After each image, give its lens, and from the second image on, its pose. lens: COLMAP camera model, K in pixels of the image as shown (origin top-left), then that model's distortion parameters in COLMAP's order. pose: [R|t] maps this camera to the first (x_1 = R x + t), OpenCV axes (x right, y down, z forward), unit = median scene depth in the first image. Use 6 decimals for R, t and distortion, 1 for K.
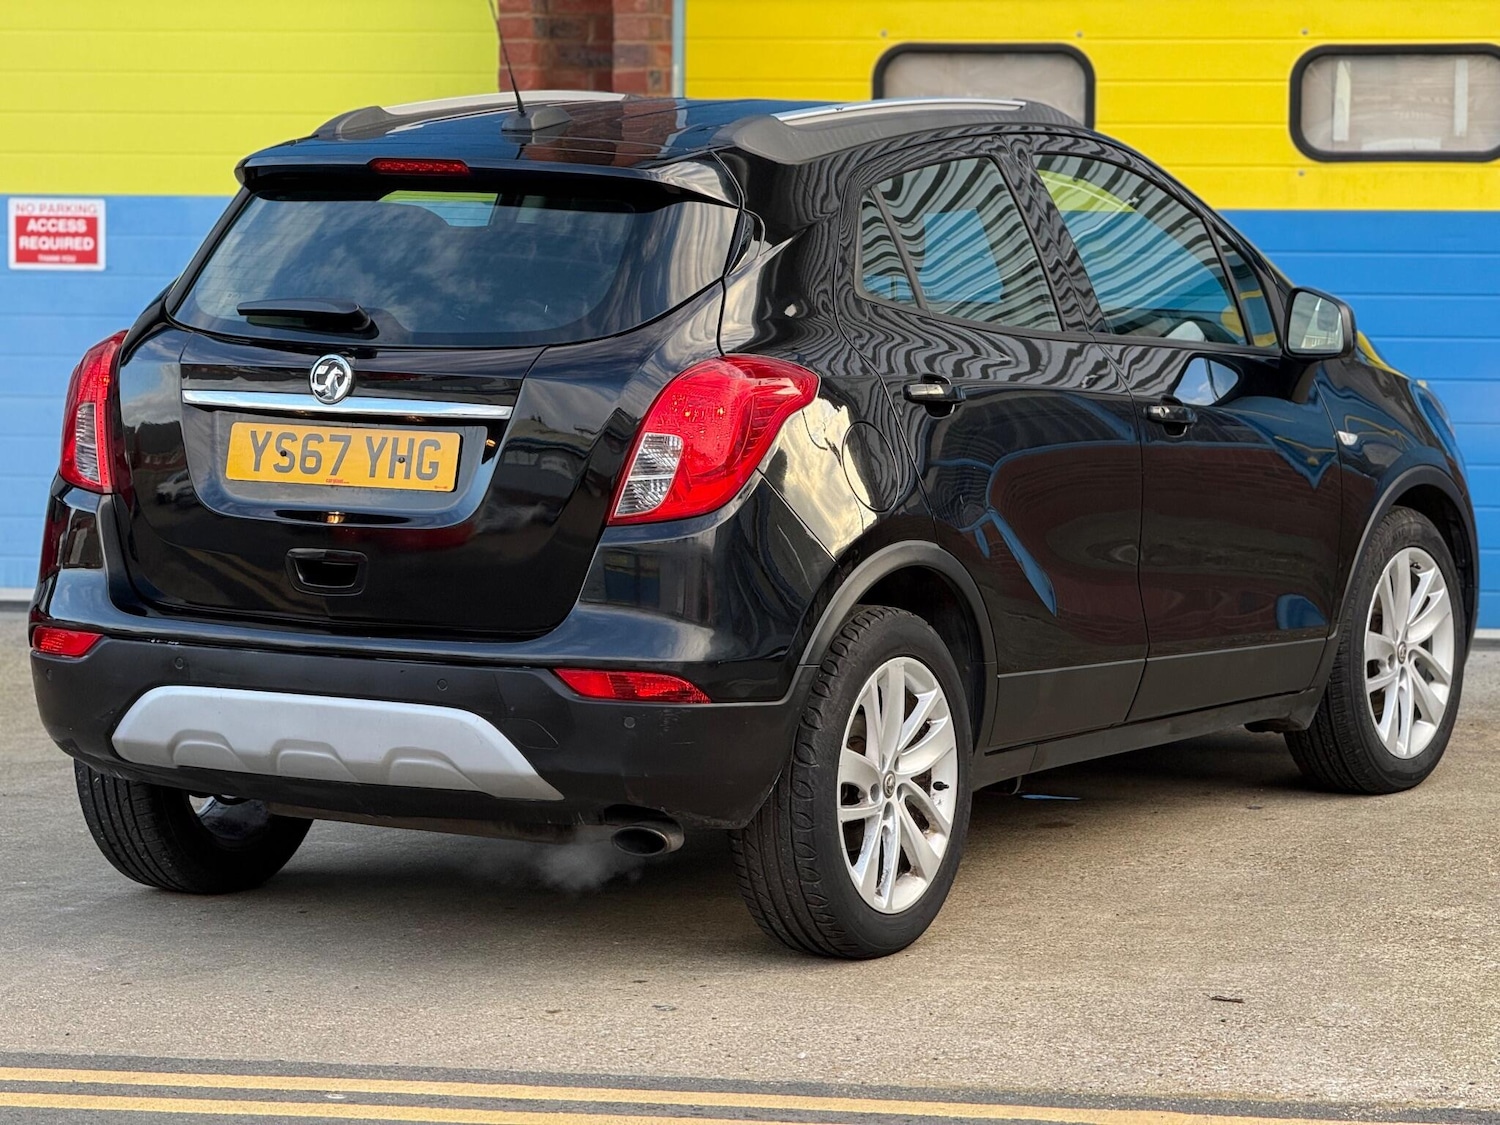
lens RADIAL K [[5279.7, 0, 760.3], [0, 5279.7, 566.2], [0, 0, 1]] dist [0.238021, 0.000000]
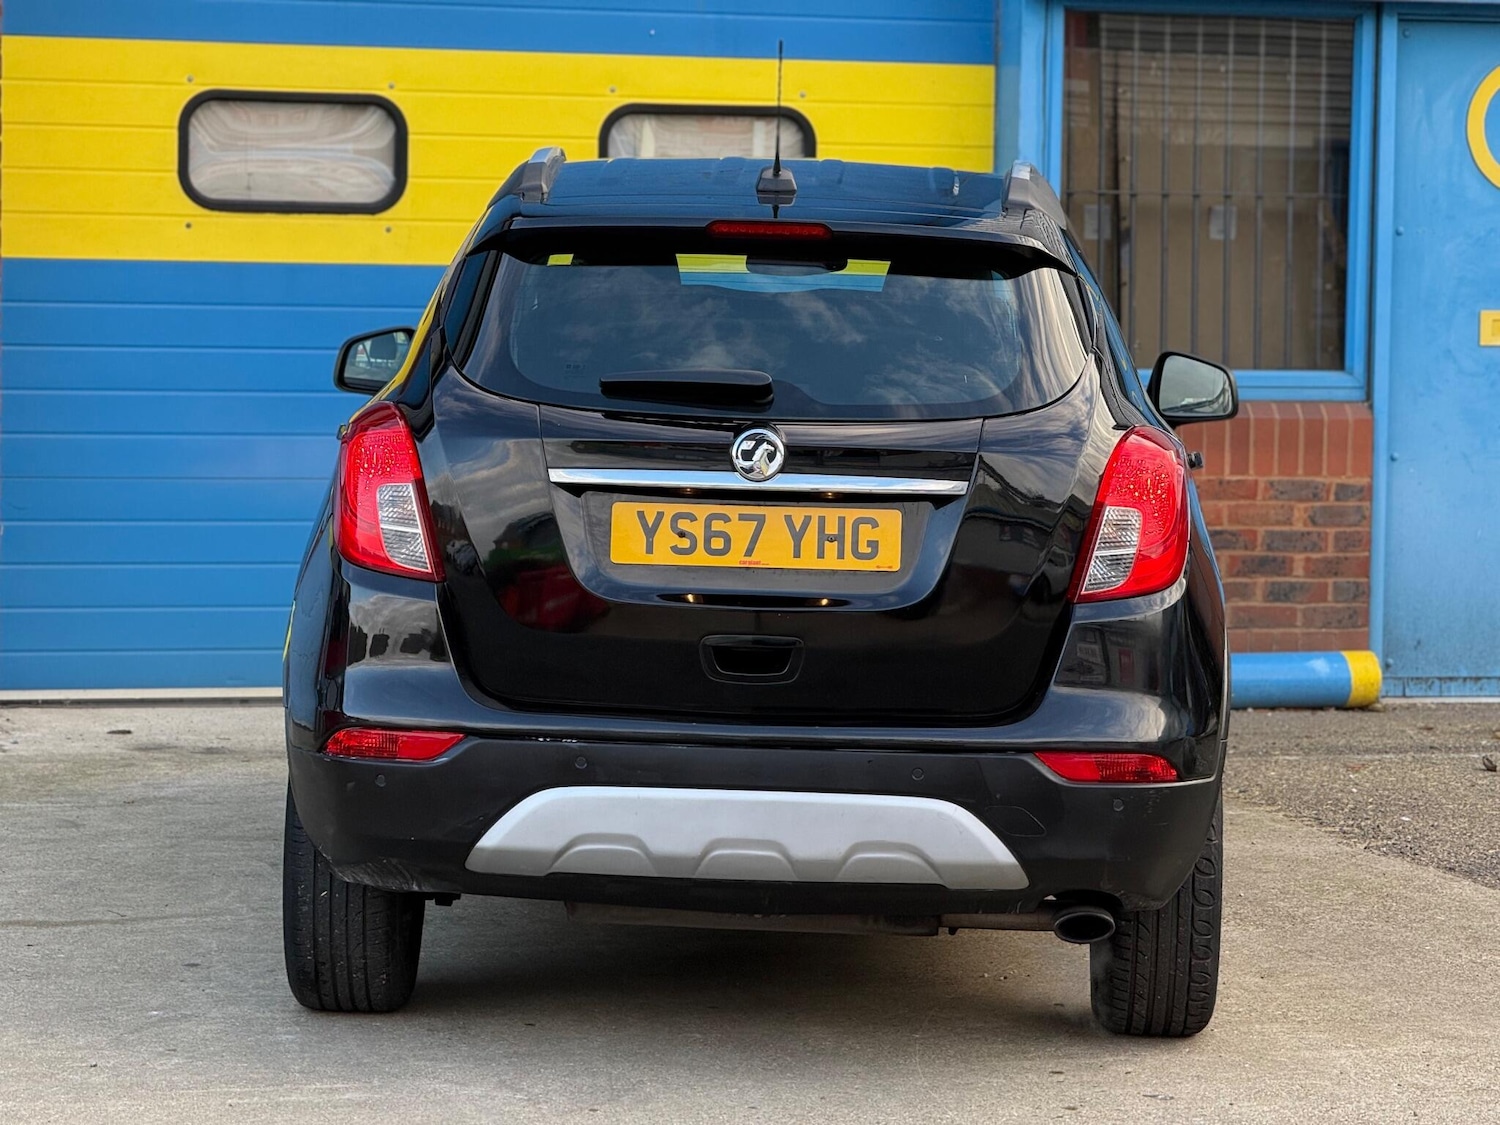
lens RADIAL K [[5279.7, 0, 761.6], [0, 5279.7, 582.2], [0, 0, 1]] dist [0.238021, 0.000000]
pose [[0.881220, -0.022738, 0.472159, -0.519330], [0.024683, 0.999693, 0.002075, -0.014402], [-0.472062, 0.009826, 0.881511, 0.167318]]
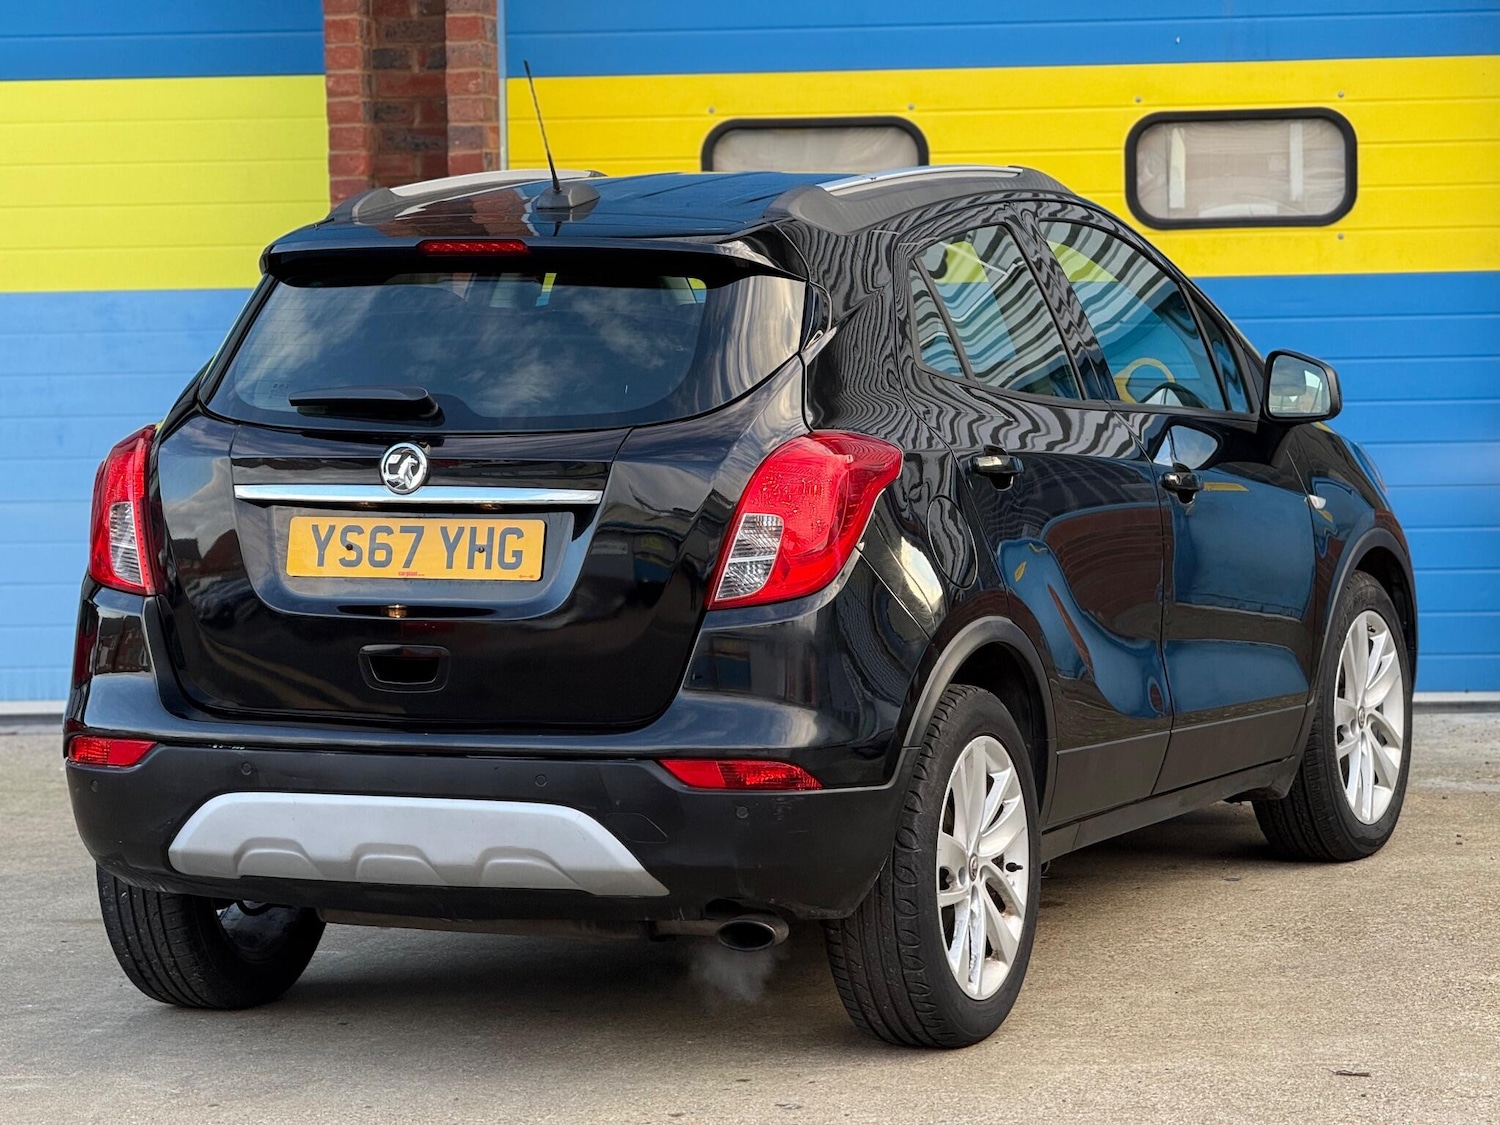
lens RADIAL K [[5279.7, 0, 750.0], [0, 5279.7, 558.4], [0, 0, 1]] dist [0.238021, 0.000000]
pose [[0.993362, -0.031363, 0.110672, -0.124139], [0.033450, 0.999295, -0.017050, -0.000382], [-0.110059, 0.020639, 0.993711, 0.034597]]
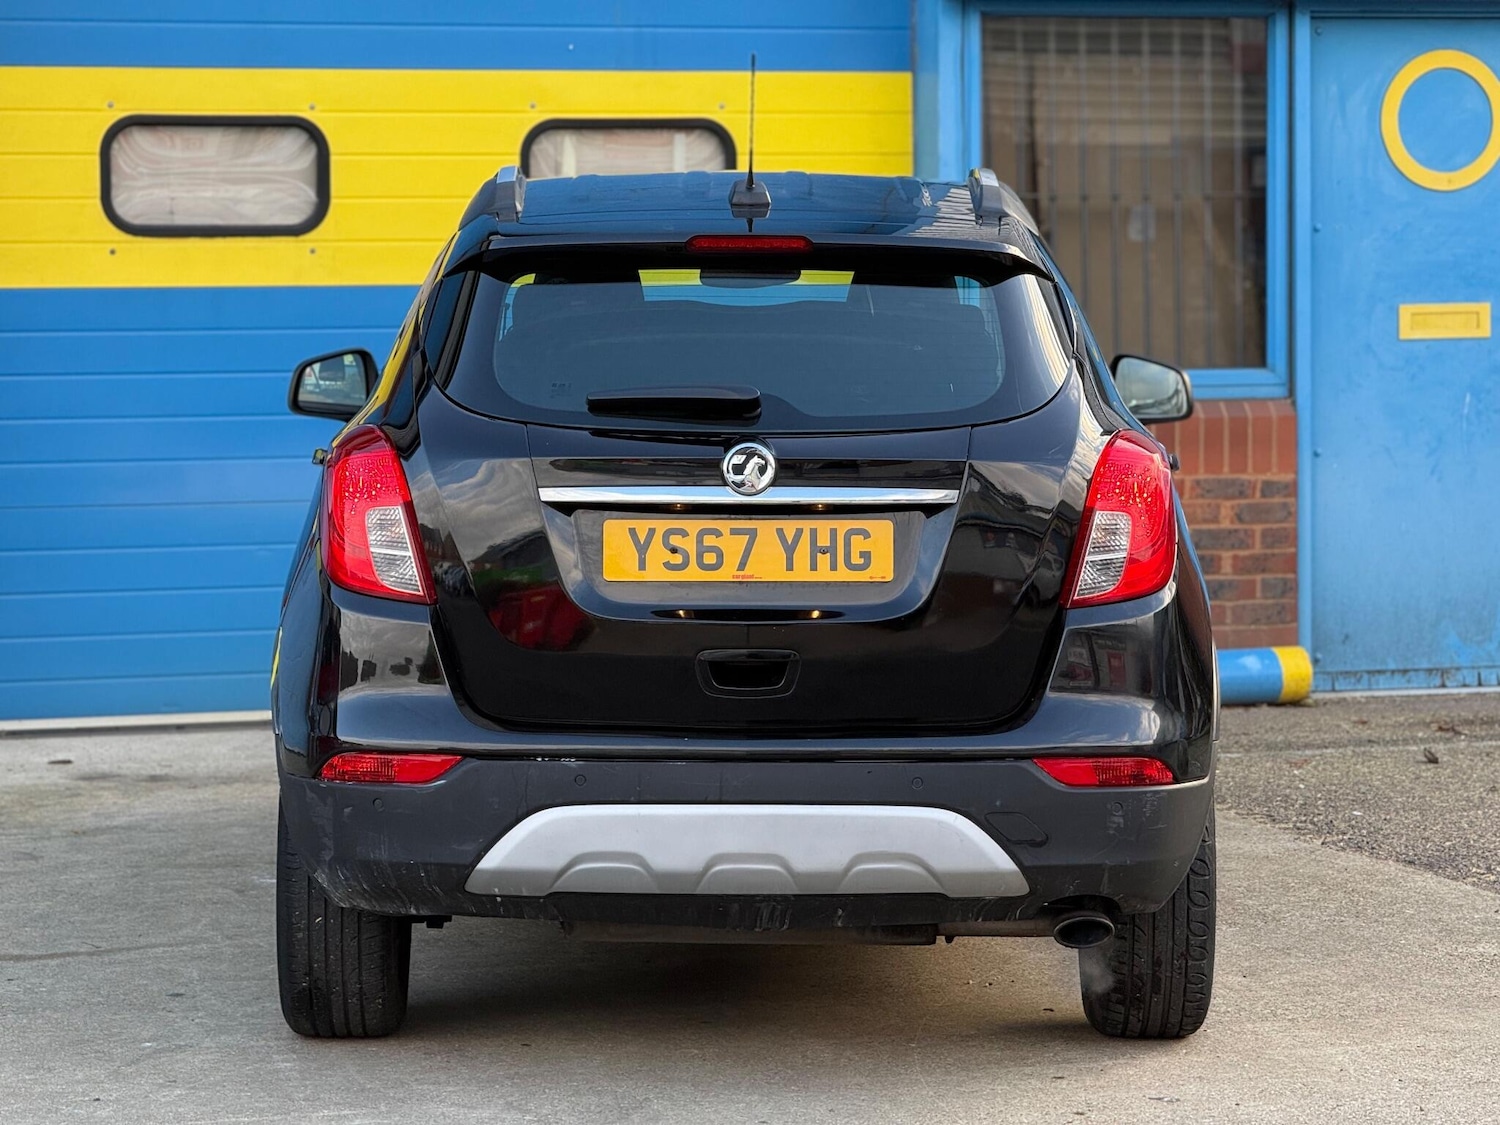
lens RADIAL K [[5279.7, 0, 752.3], [0, 5279.7, 571.1], [0, 0, 1]] dist [0.238021, 0.000000]
pose [[0.865925, -0.044241, 0.498214, -0.543844], [0.051124, 0.998692, -0.000174, -0.016723], [-0.497555, 0.025622, 0.867054, 0.181102]]
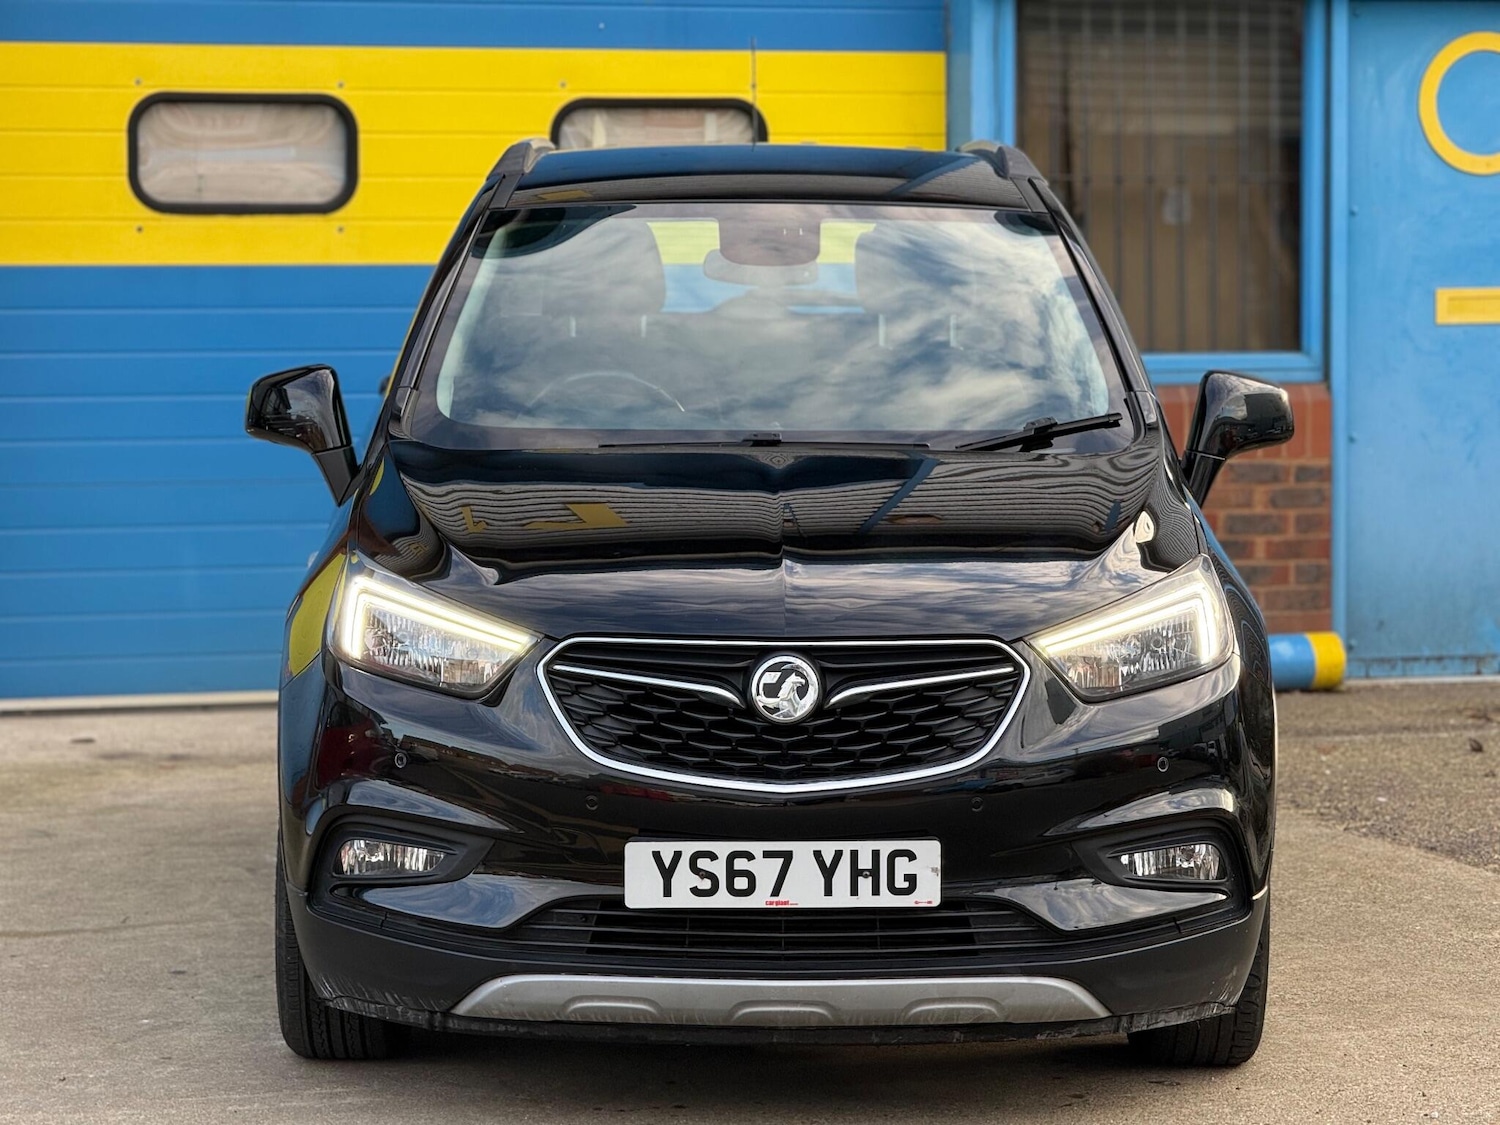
lens RADIAL K [[5279.7, 0, 748.8], [0, 5279.7, 575.6], [0, 0, 1]] dist [0.238021, 0.000000]
pose [[0.873617, -0.040683, 0.484910, -0.528259], [0.045723, 0.998953, 0.001436, -0.013353], [-0.484461, 0.020917, 0.874563, 0.181189]]
